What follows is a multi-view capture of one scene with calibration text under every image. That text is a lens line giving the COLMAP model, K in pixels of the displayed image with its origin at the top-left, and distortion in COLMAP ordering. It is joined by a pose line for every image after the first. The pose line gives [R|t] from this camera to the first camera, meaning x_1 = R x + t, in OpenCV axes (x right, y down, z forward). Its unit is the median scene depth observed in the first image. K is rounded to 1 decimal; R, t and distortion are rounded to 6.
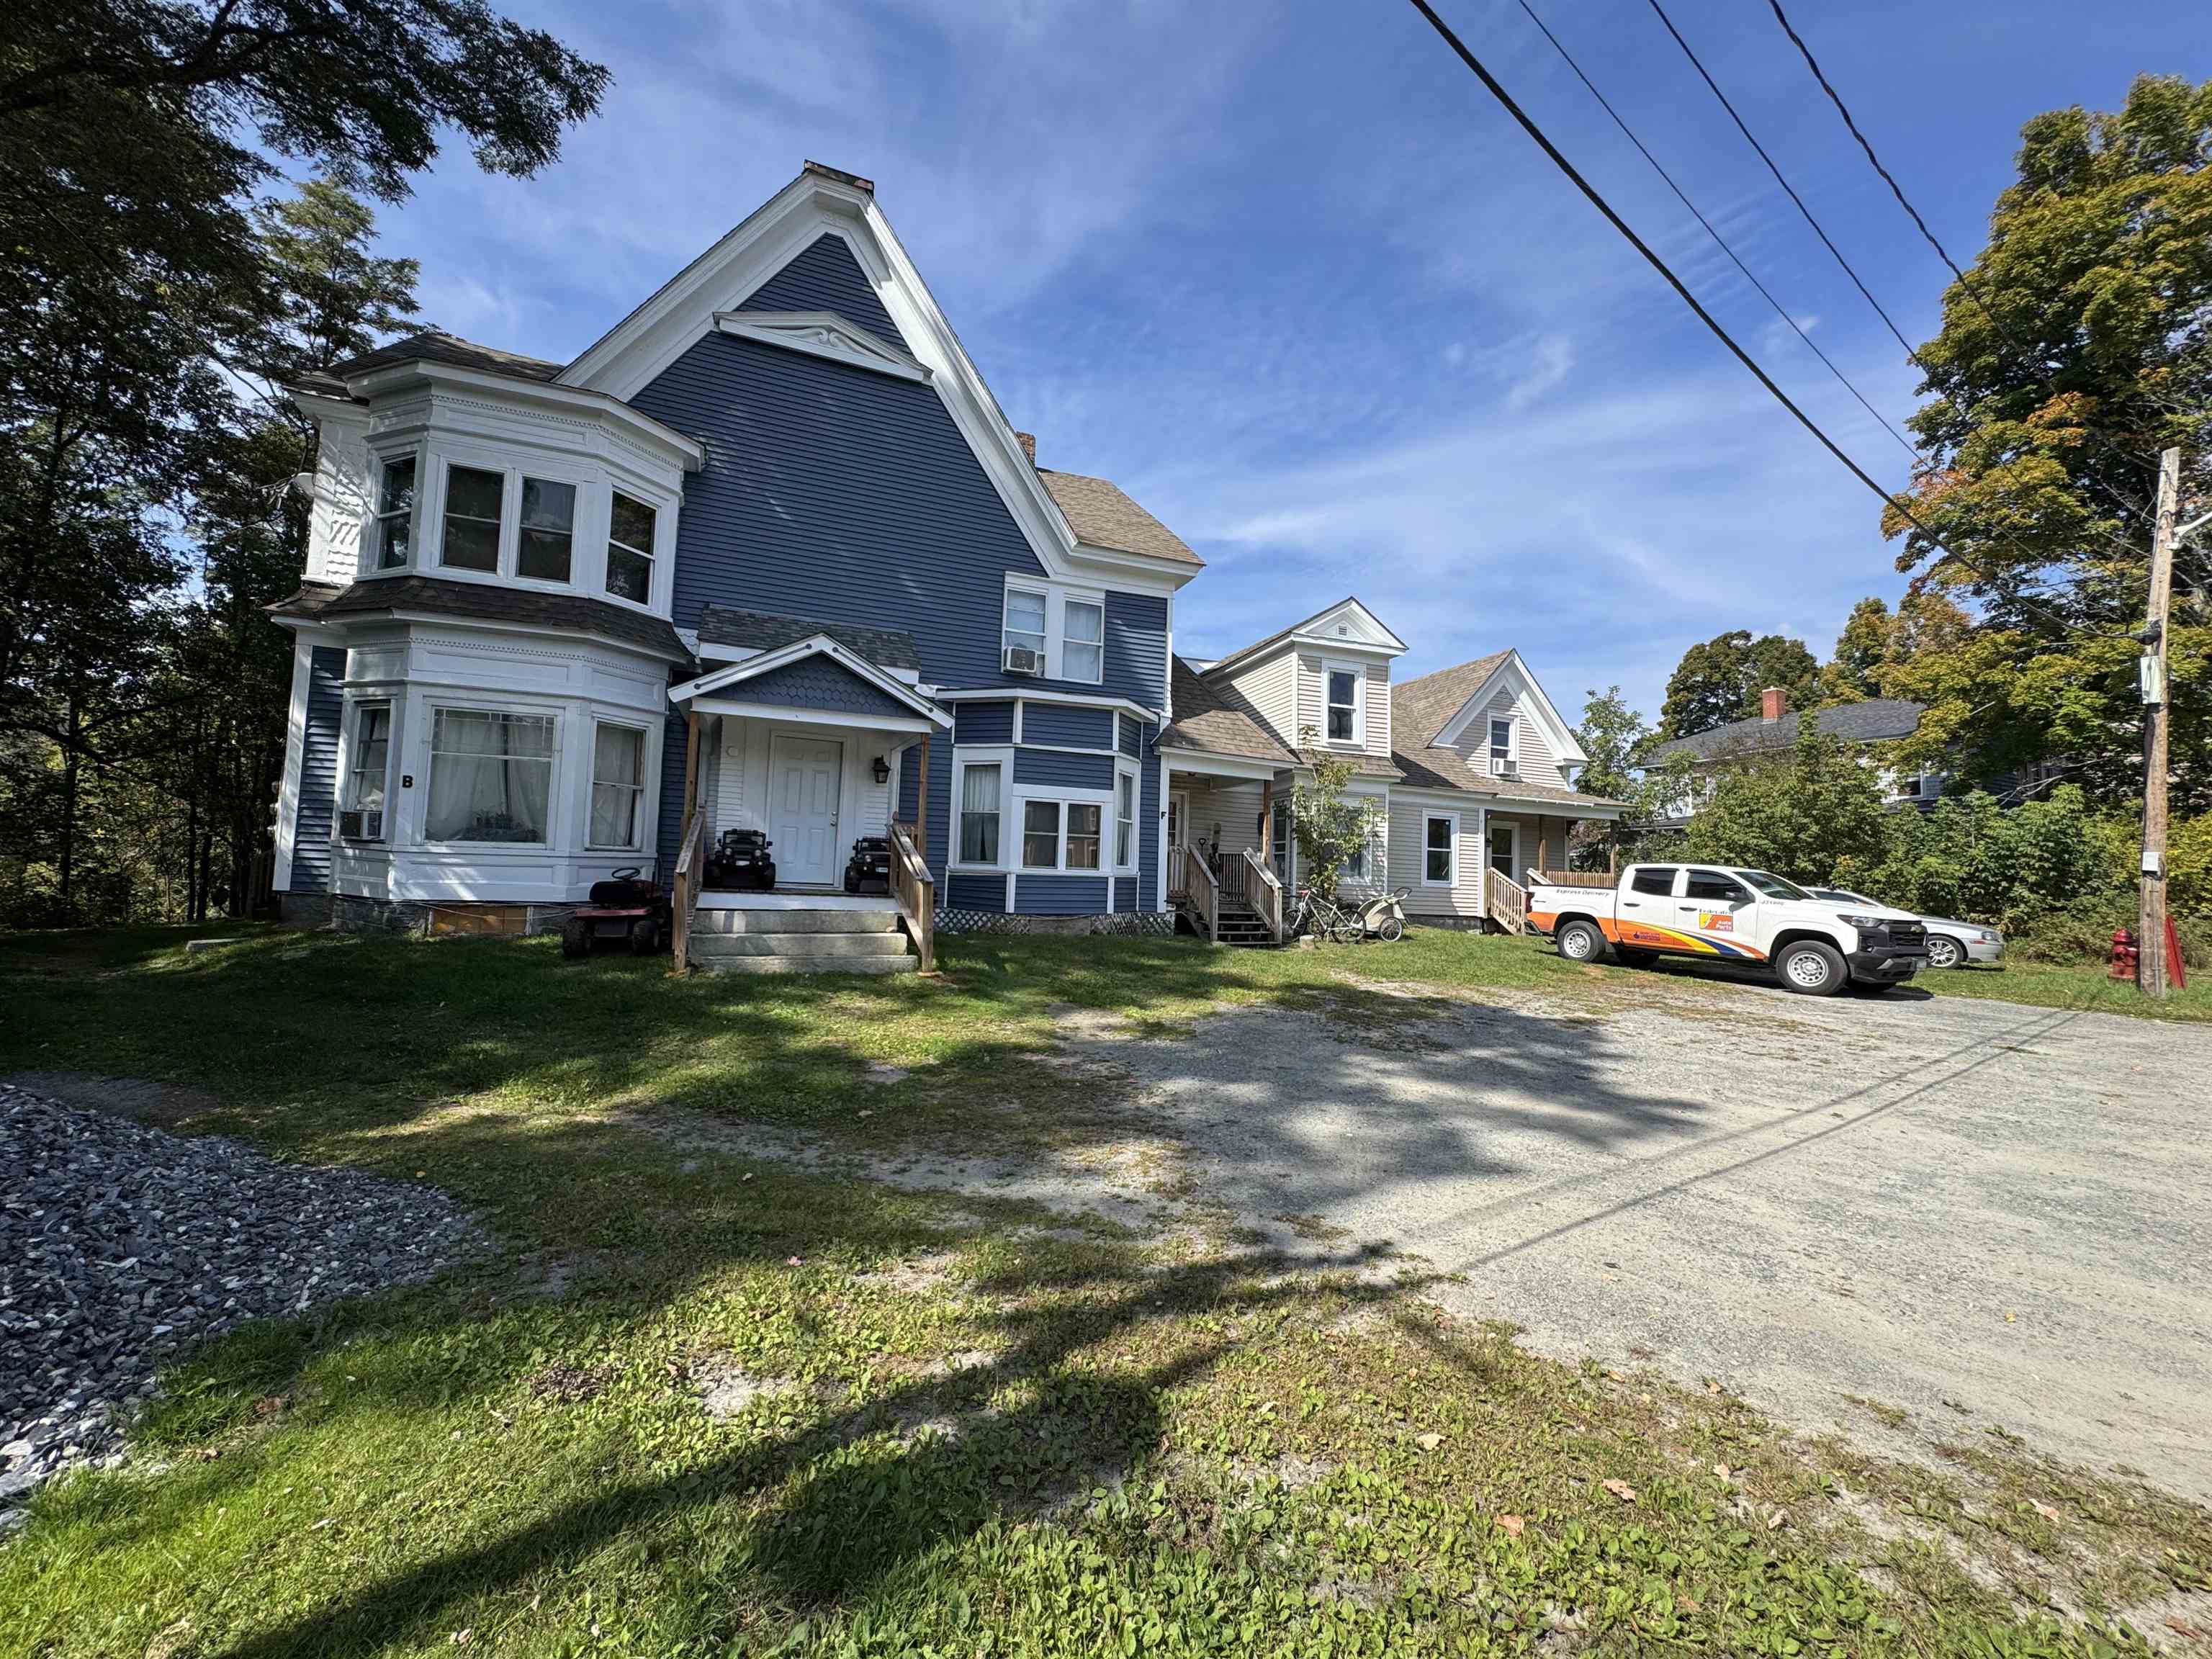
lens RADIAL K [[881.1, 0, 1106.2], [0, 881.1, 831.6], [0, 0, 1]] dist [-0.001324, -0.000246]
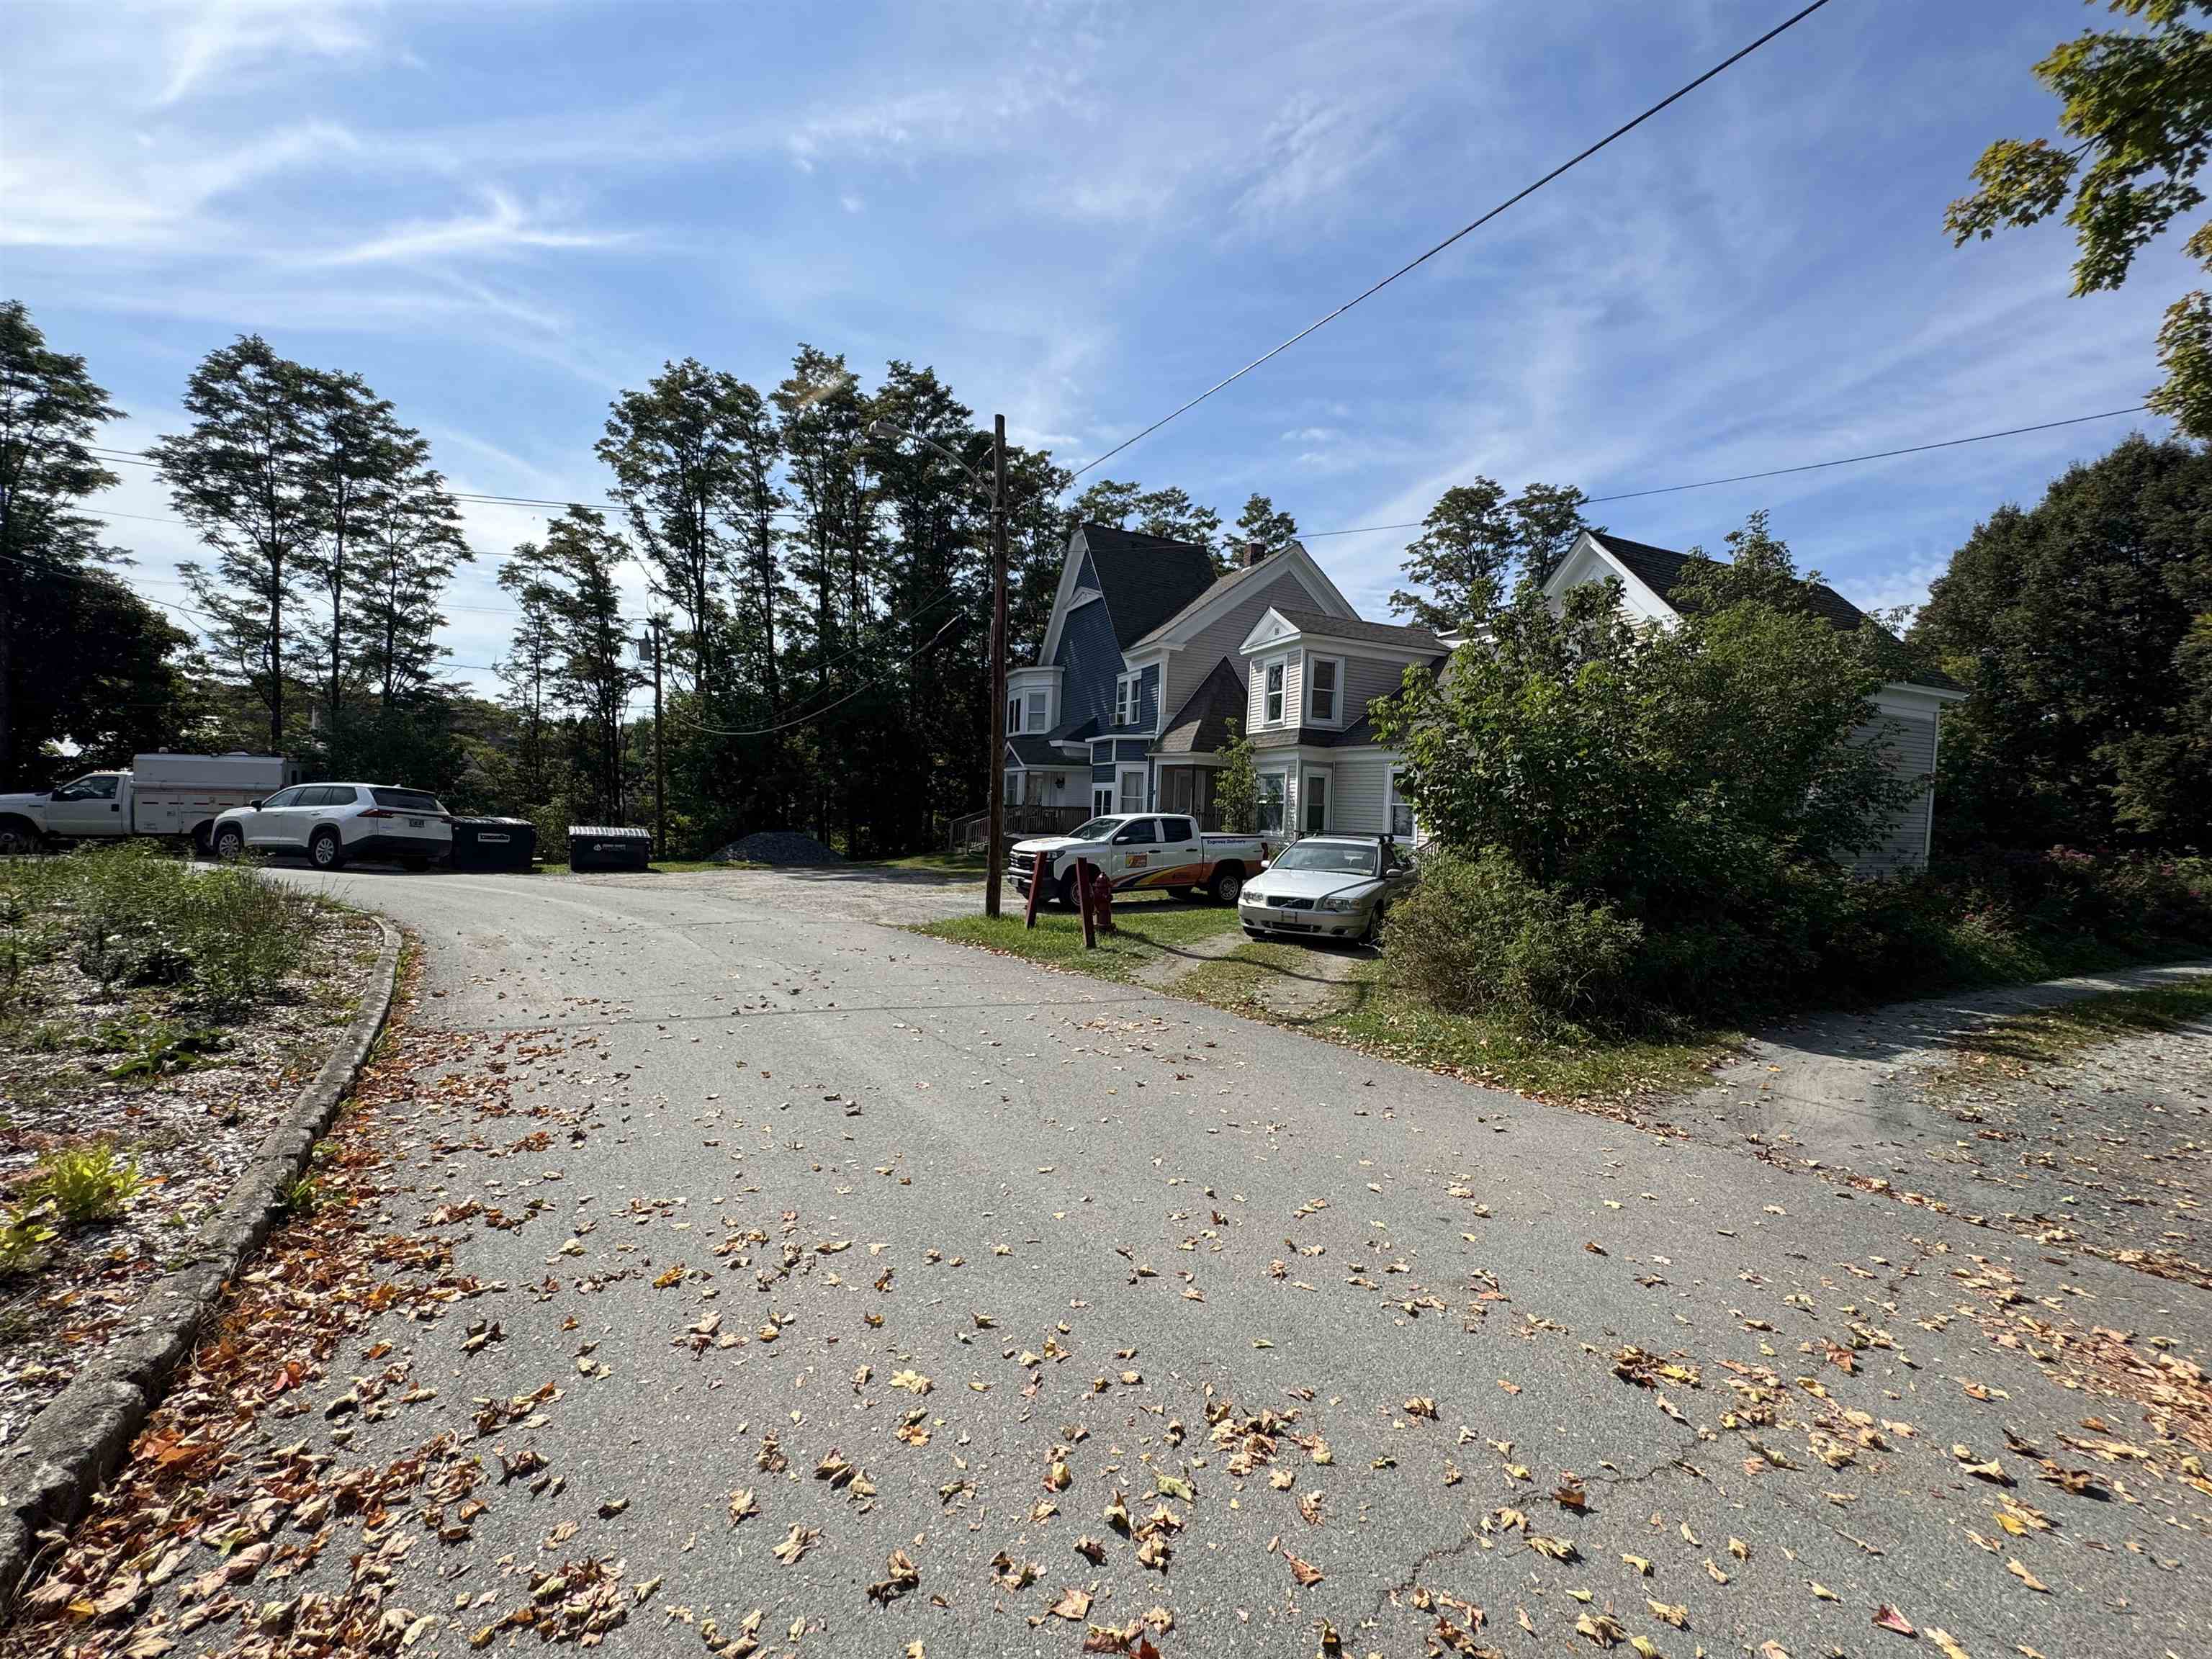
lens RADIAL K [[881.1, 0, 1106.2], [0, 881.1, 831.6], [0, 0, 1]] dist [-0.001324, -0.000246]
pose [[0.052212, -0.003670, -0.998629, 1.557944], [0.026604, 0.999643, -0.002283, 0.051969], [0.998282, -0.026449, 0.052291, 0.716794]]
